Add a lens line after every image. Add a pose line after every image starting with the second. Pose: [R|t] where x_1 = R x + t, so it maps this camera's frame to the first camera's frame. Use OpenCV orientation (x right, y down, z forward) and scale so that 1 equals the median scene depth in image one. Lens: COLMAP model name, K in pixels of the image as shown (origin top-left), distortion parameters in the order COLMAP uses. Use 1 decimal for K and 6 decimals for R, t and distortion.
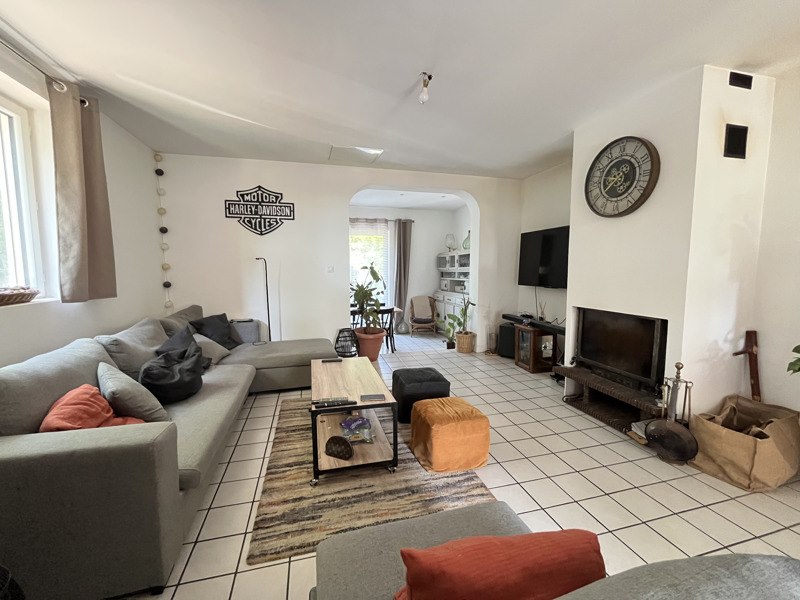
lens RADIAL K [[326.2, 0, 396.4], [0, 326.2, 299.8], [0, 0, 1]] dist [-0.004660, -0.000273]
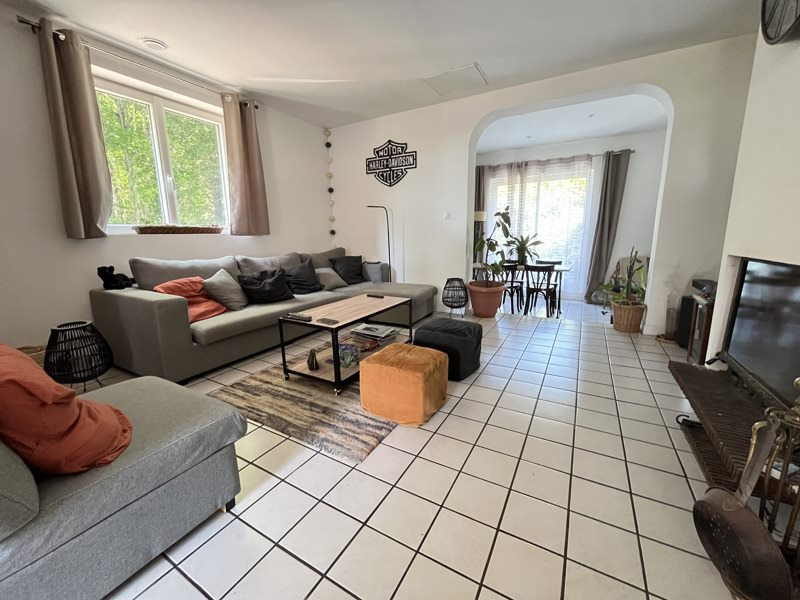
lens RADIAL K [[326.2, 0, 397.0], [0, 326.2, 299.3], [0, 0, 1]] dist [-0.004660, -0.000273]
pose [[0.710930, 0.126978, -0.691704, 0.450438], [-0.055465, 0.990625, 0.124844, 0.045836], [0.701072, -0.050390, 0.711308, 0.222203]]
